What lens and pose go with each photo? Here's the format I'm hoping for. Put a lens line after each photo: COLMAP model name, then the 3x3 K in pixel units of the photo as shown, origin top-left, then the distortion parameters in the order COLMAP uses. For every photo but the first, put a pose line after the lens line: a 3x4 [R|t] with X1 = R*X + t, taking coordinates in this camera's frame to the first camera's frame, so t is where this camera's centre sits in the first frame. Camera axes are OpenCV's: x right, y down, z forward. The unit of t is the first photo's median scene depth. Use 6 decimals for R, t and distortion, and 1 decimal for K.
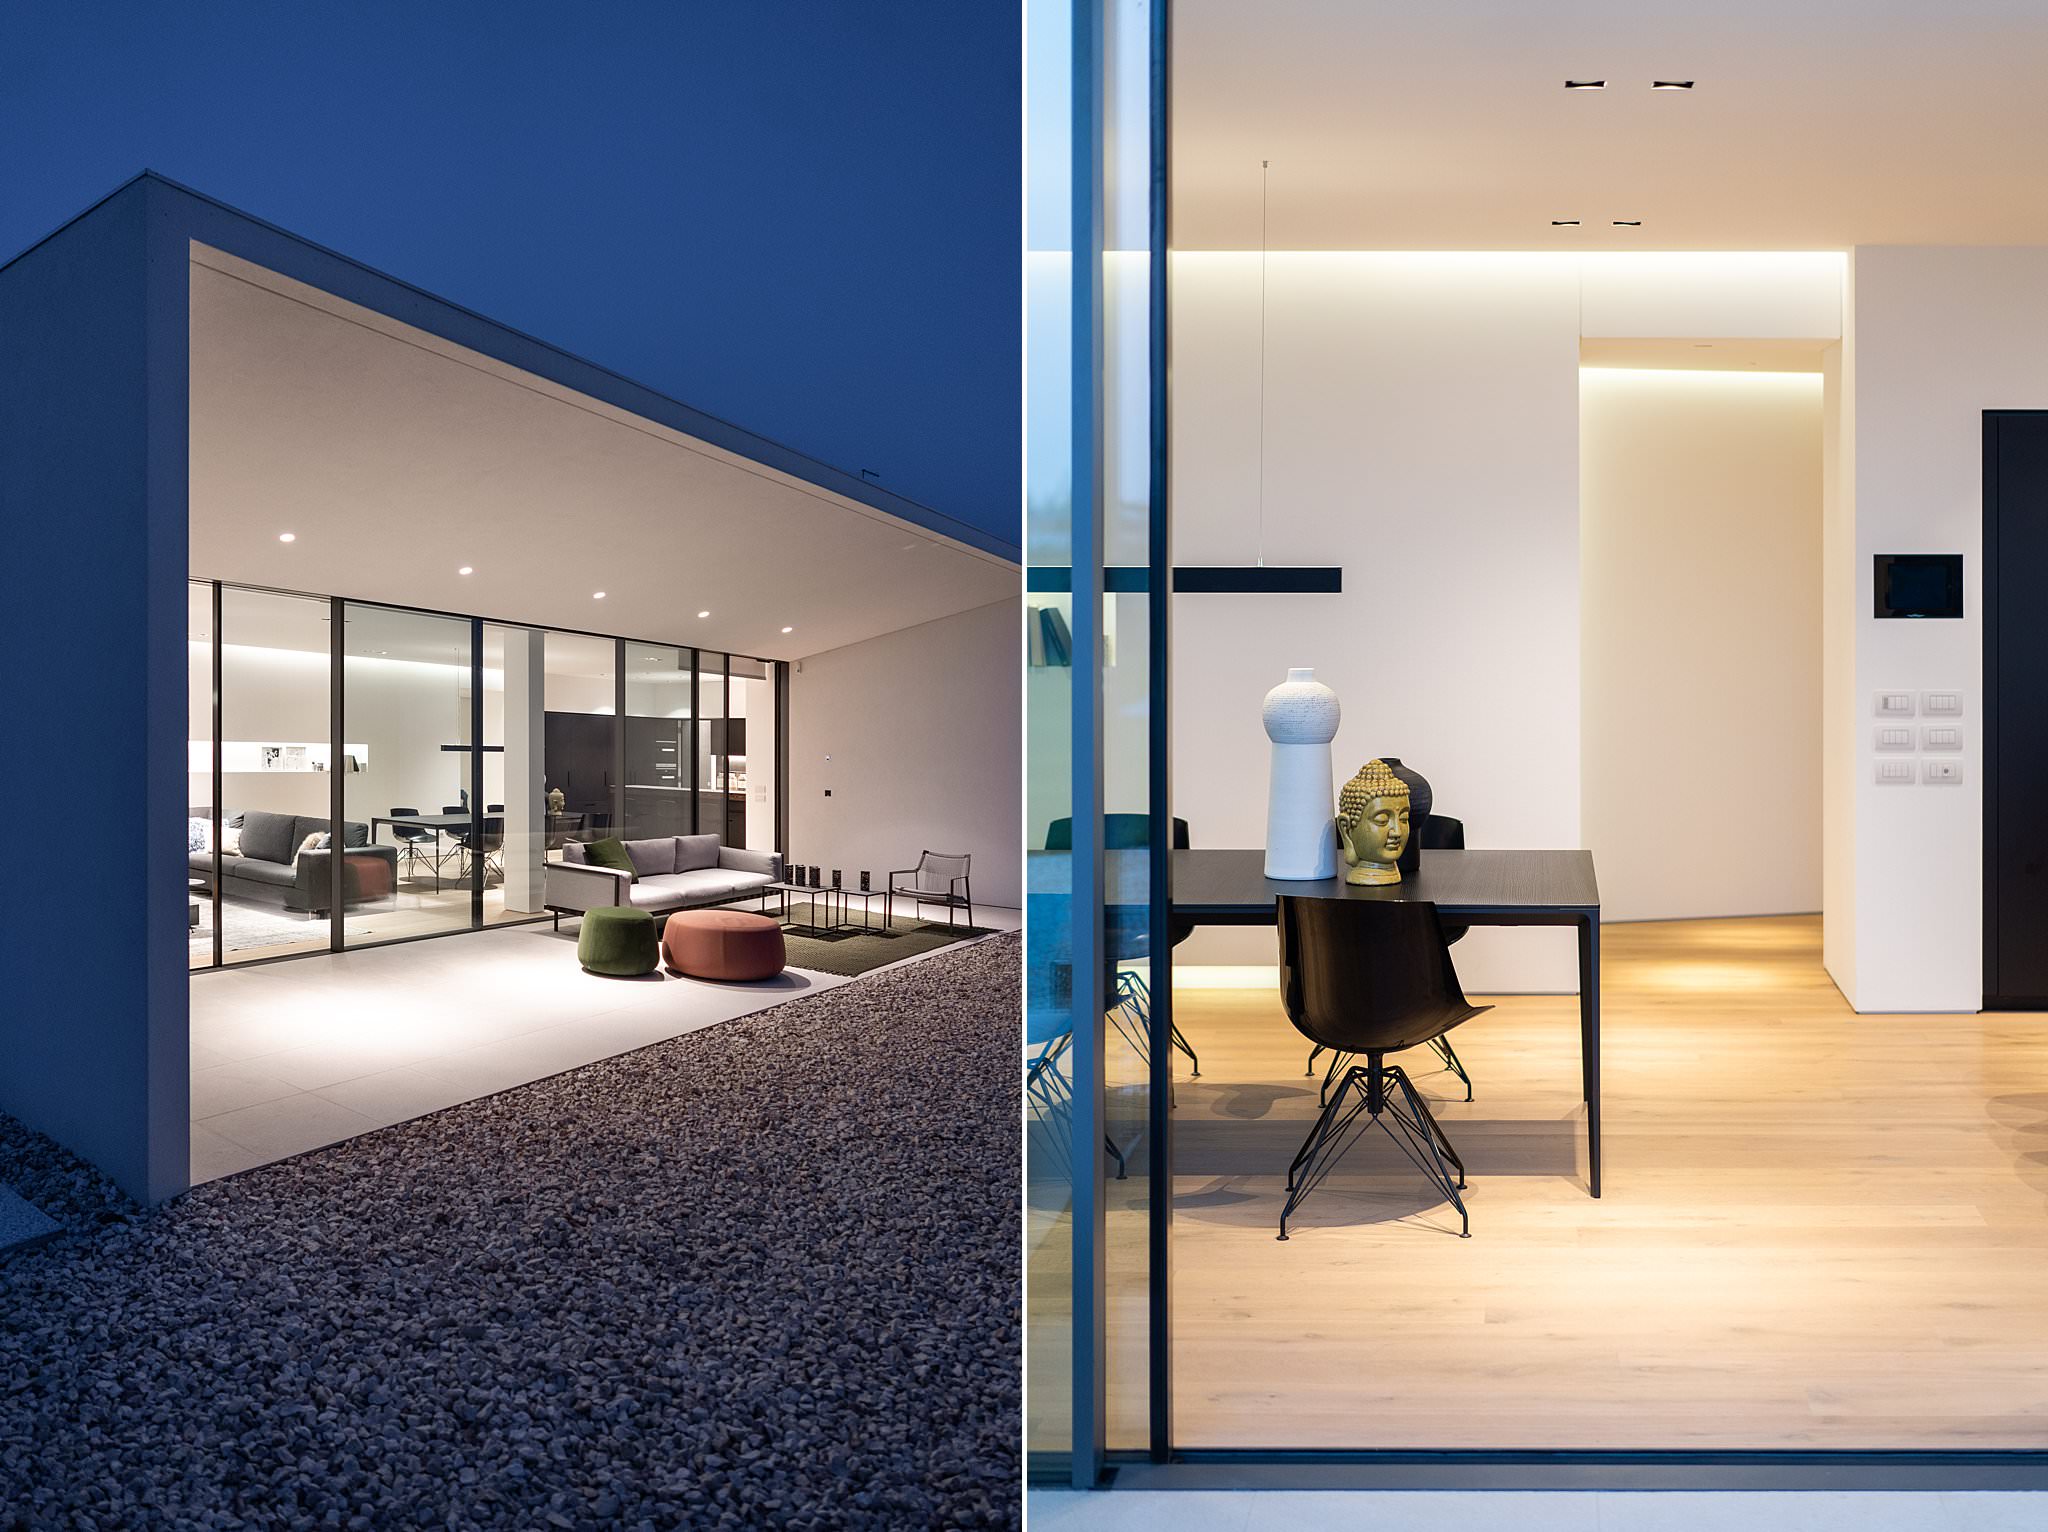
lens RADIAL K [[1470.1, 0, 1024.0], [0, 1470.1, 766.0], [0, 0, 1]] dist [-0.000037, -0.000145]
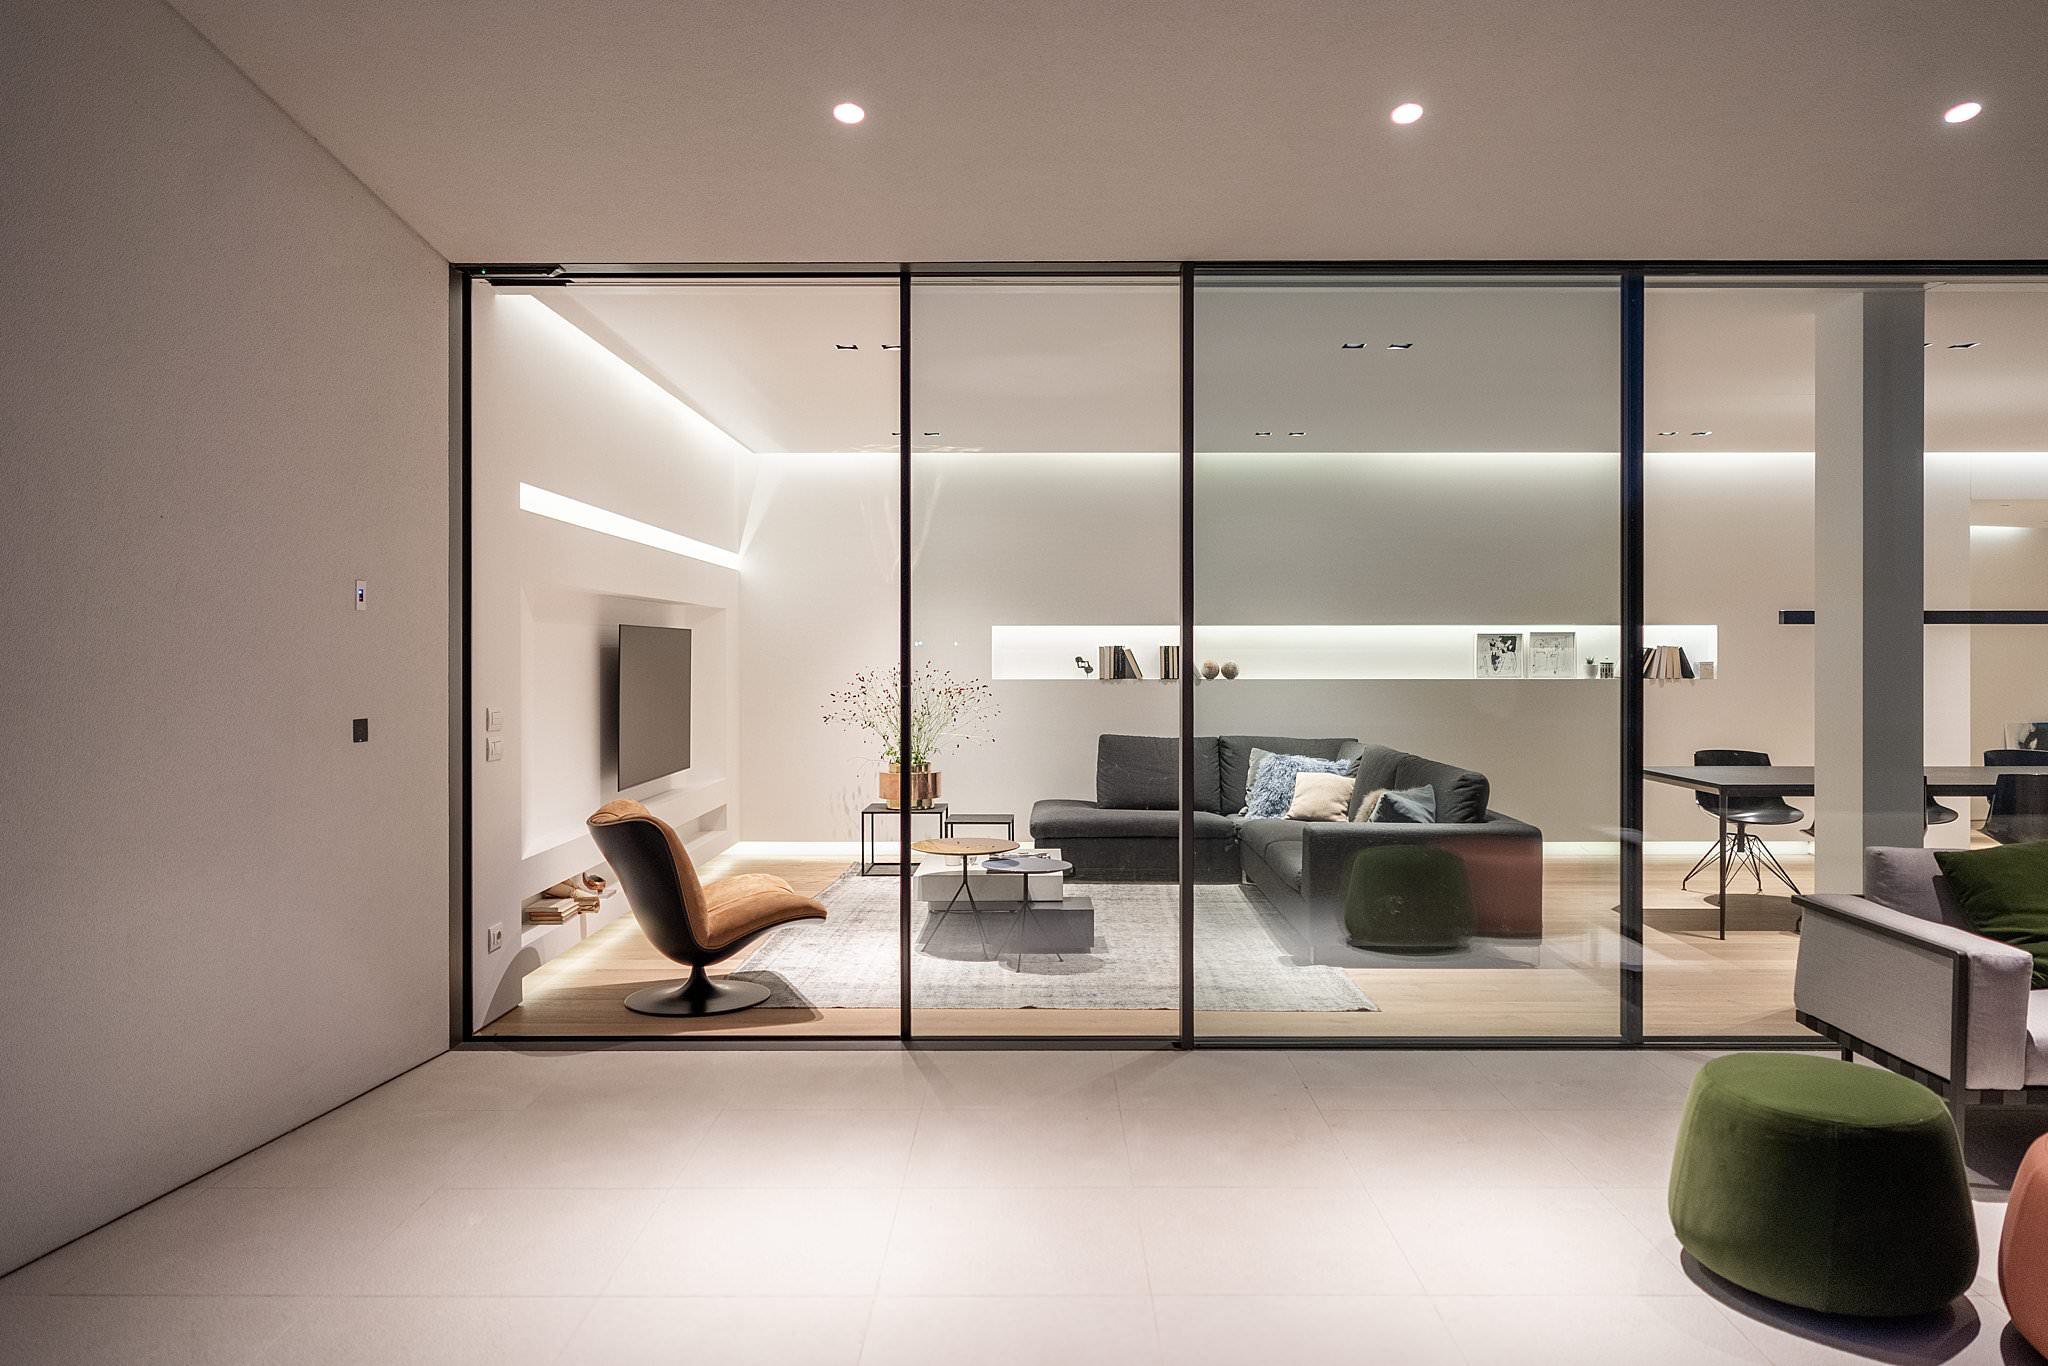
lens RADIAL K [[1544.9, 0, 1025.1], [0, 1544.9, 708.9], [0, 0, 1]] dist [-0.000298, -0.002452]
pose [[0.329457, -0.013258, -0.944077, -0.025601], [-0.005130, 0.999862, -0.015831, 0.024585], [0.944157, 0.010059, 0.329343, 0.624238]]
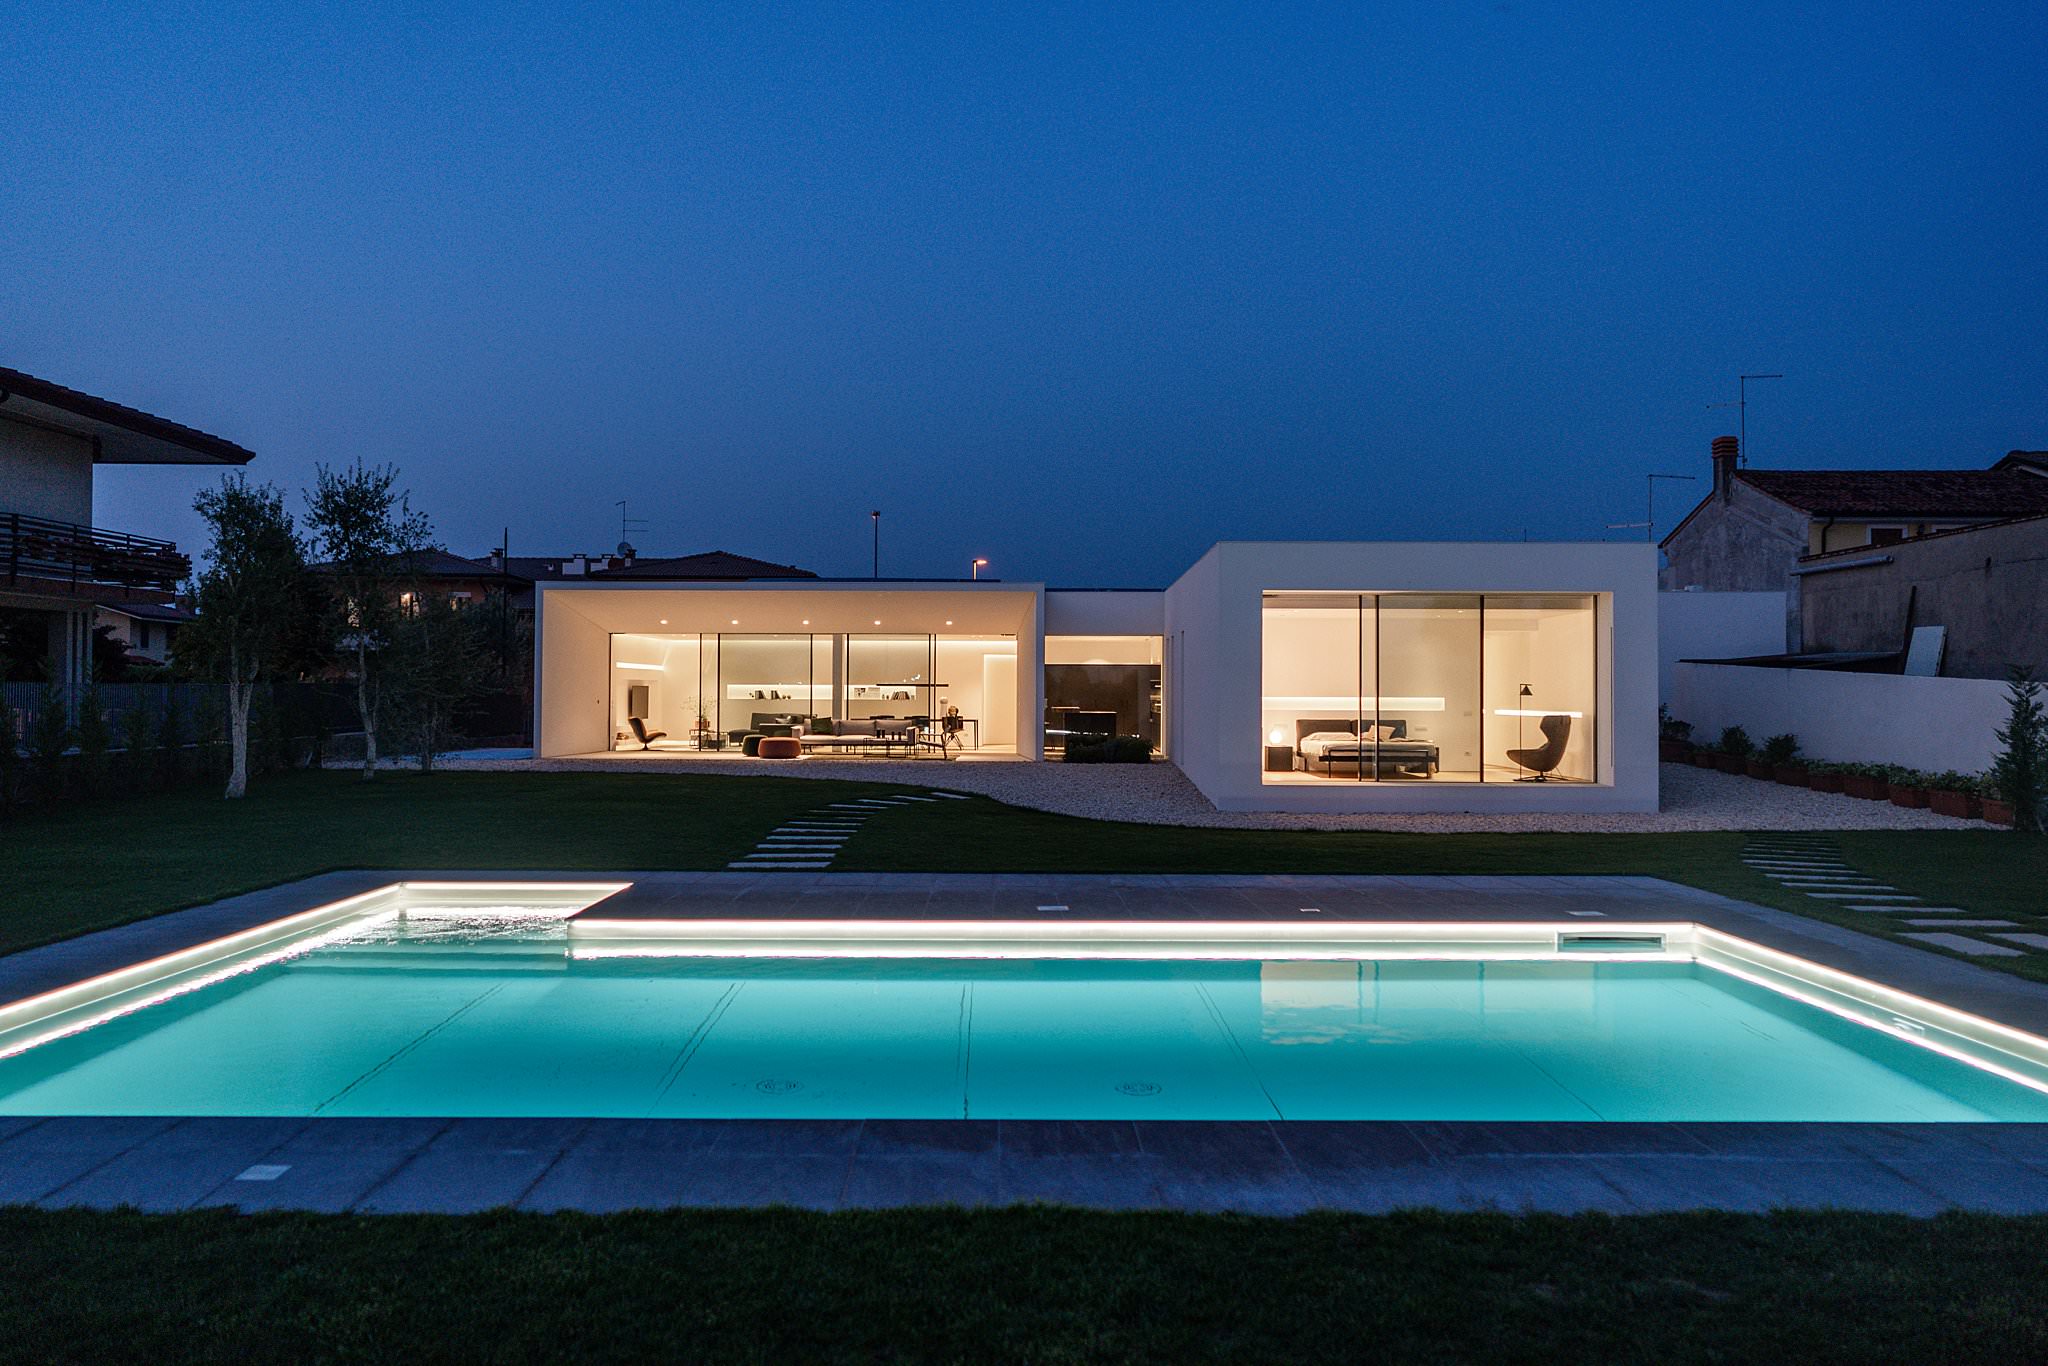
lens RADIAL K [[1544.9, 0, 1025.1], [0, 1544.9, 708.9], [0, 0, 1]] dist [-0.000298, -0.002452]
pose [[0.335351, -0.035870, -0.941410, 1.586062], [-0.008876, 0.999110, -0.041230, 0.103263], [0.942052, 0.022182, 0.334734, 0.468971]]
